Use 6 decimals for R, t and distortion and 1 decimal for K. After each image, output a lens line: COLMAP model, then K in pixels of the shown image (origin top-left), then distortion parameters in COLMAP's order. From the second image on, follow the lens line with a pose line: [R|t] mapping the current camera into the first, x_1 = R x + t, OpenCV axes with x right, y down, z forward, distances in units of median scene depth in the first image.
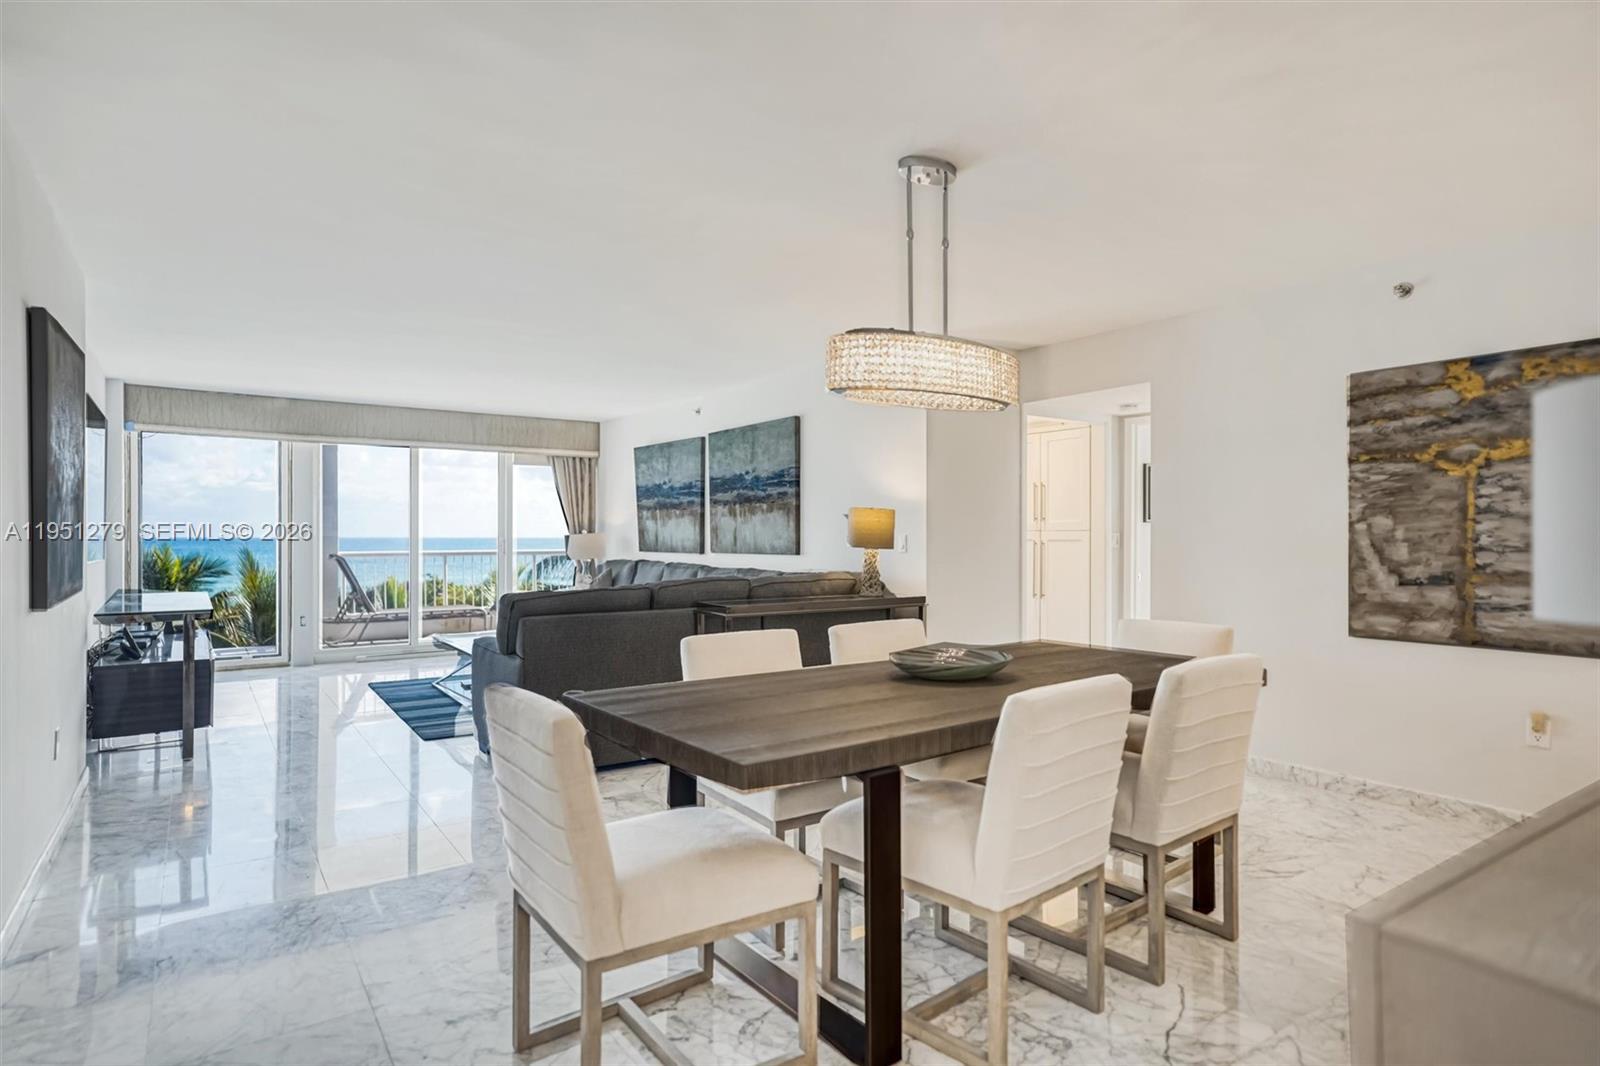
lens RADIAL K [[873.9, 0, 796.4], [0, 873.9, 539.1], [0, 0, 1]] dist [0.000845, 0.000457]
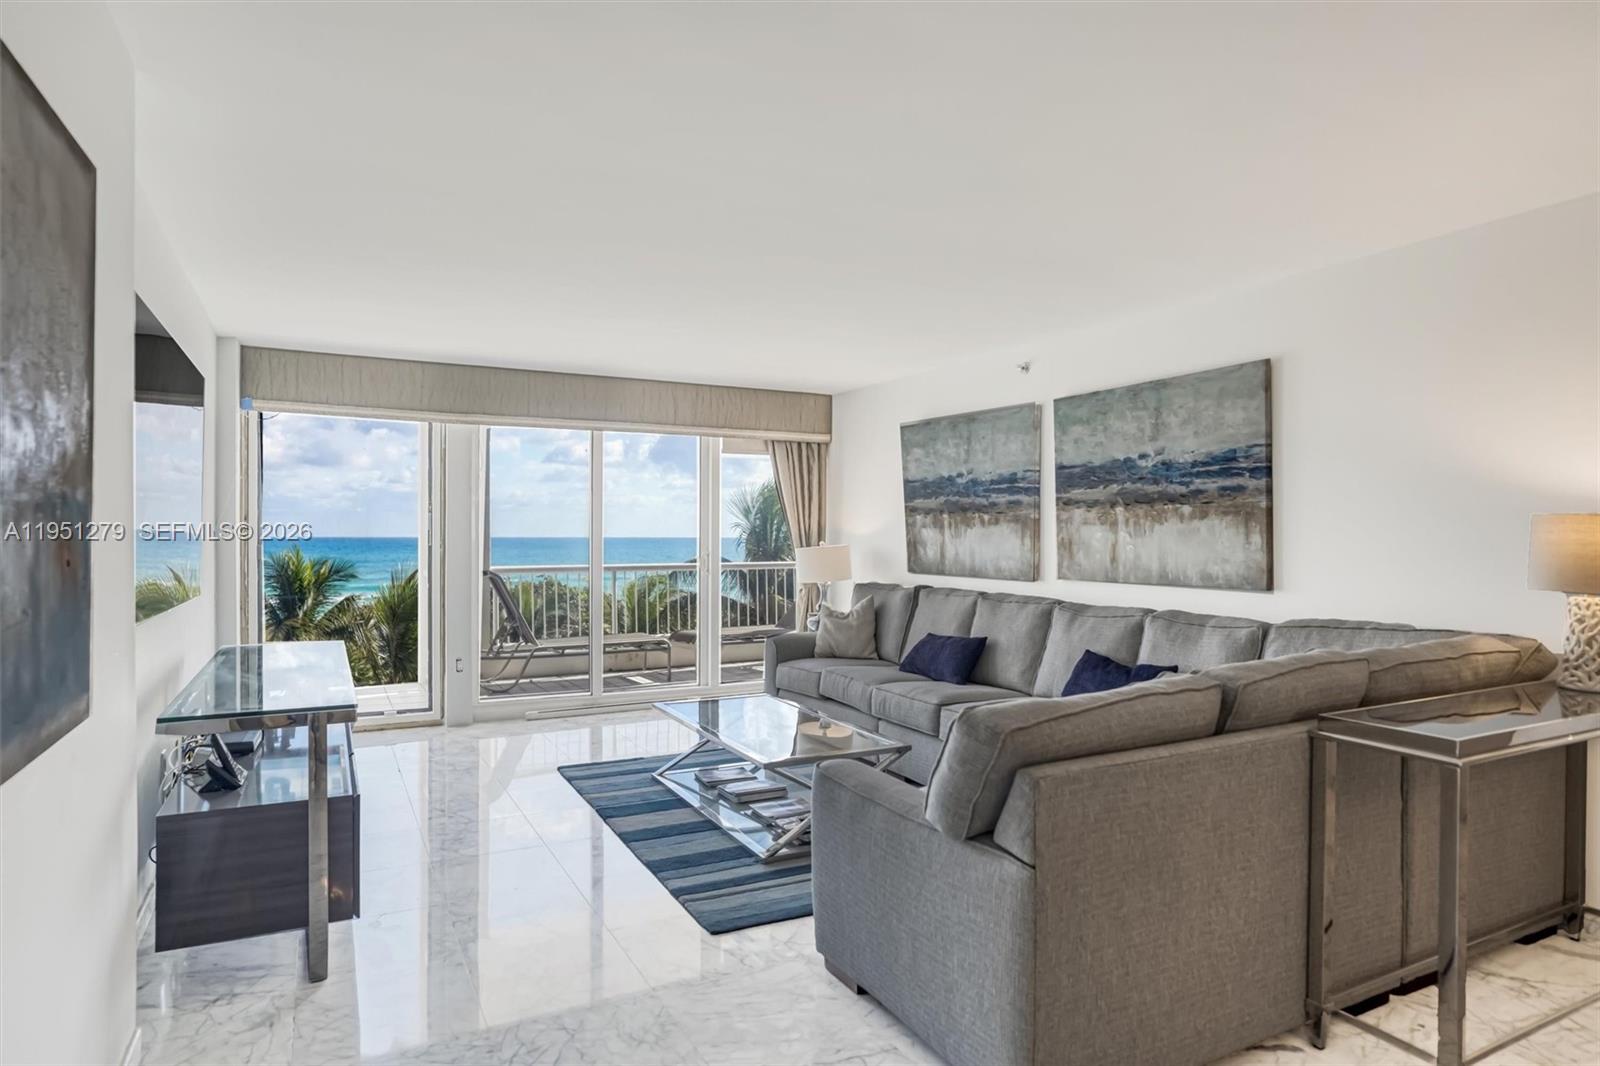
lens RADIAL K [[882.6, 0, 800.0], [0, 882.6, 533.0], [0, 0, 1]] dist [-0.044205, 0.001031]
pose [[0.994653, -0.000004, -0.103270, -0.222993], [-0.000565, 0.999985, -0.005481, -0.015752], [0.103268, 0.005510, 0.994638, 0.322824]]
